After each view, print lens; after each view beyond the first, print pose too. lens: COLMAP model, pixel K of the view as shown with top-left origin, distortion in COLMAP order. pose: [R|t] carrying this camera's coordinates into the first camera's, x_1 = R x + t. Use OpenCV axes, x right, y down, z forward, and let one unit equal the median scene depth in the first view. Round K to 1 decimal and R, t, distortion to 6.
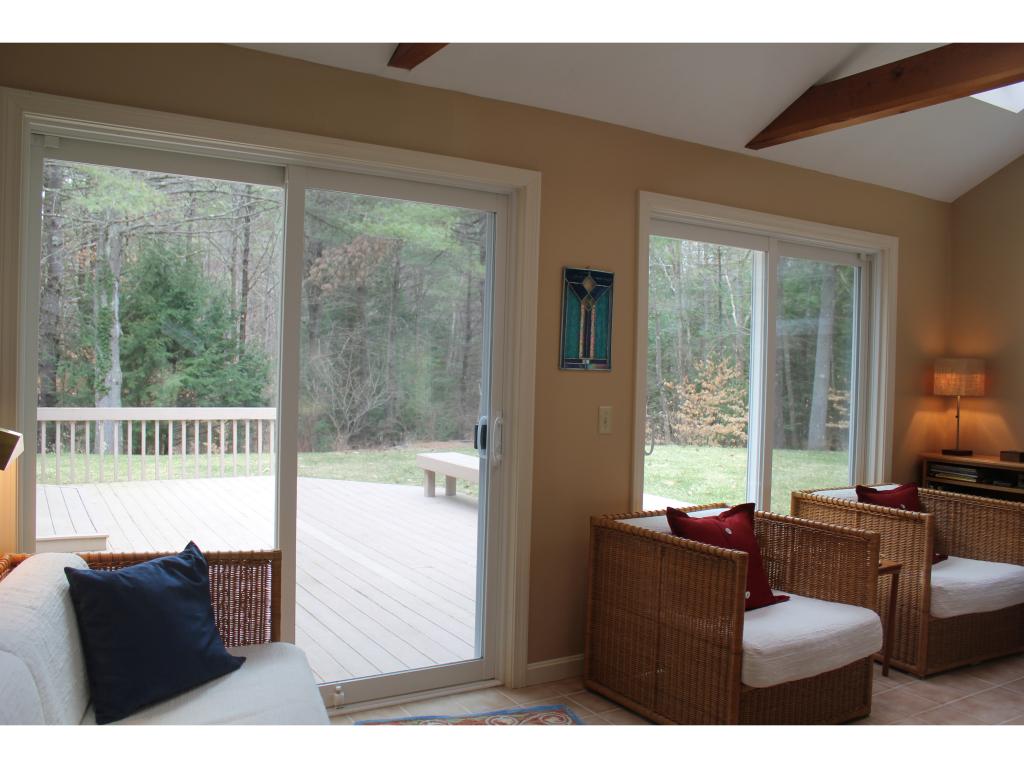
lens RADIAL K [[853.1, 0, 496.6], [0, 853.1, 381.8], [0, 0, 1]] dist [-0.159951, 0.142222]
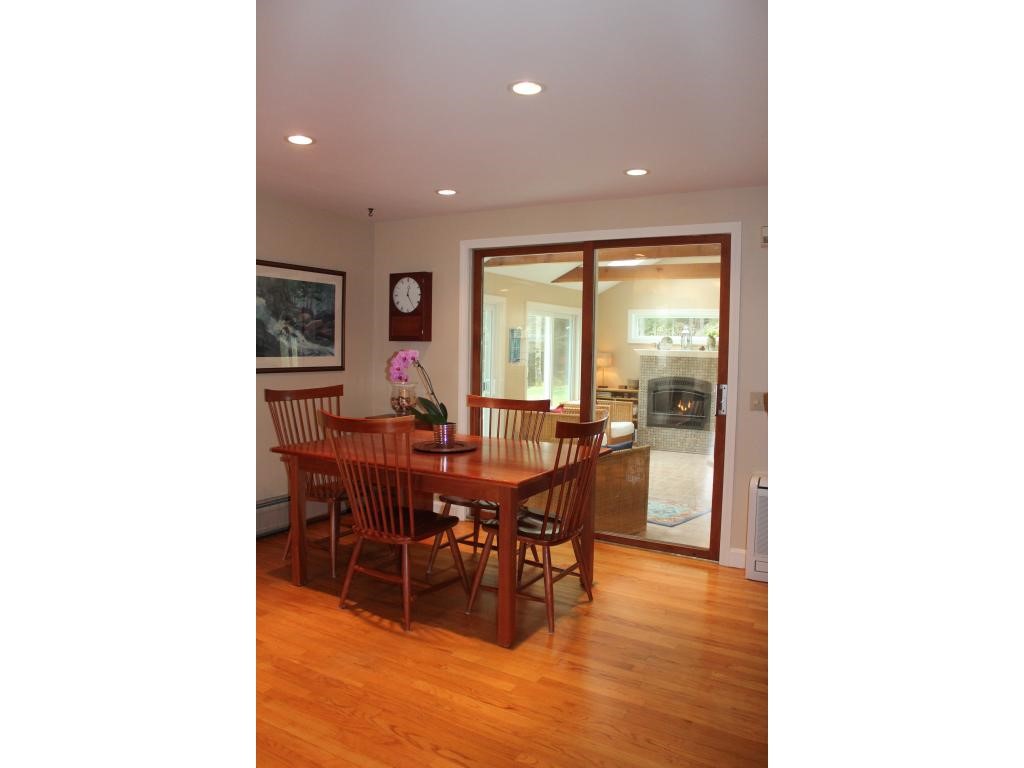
lens RADIAL K [[637.4, 0, 512.2], [0, 637.4, 373.6], [0, 0, 1]] dist [-0.175235, 0.160392]
pose [[0.866160, -0.033863, 0.498617, -1.044334], [0.013681, 0.998934, 0.044077, -0.077093], [-0.499579, -0.031357, 0.865701, -0.944567]]
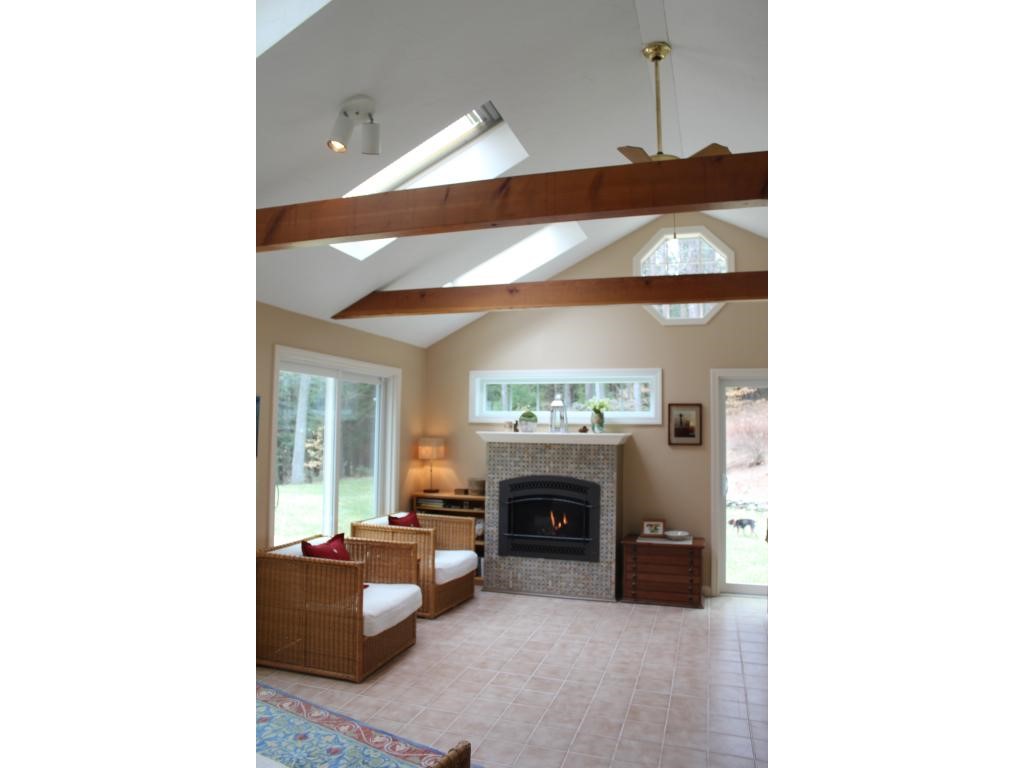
lens RADIAL K [[637.4, 0, 512.2], [0, 637.4, 373.6], [0, 0, 1]] dist [-0.175235, 0.160392]
pose [[0.751799, 0.041417, 0.658090, -0.287230], [0.017613, 0.996408, -0.082830, -0.067183], [-0.659157, 0.073863, 0.748369, -0.199186]]
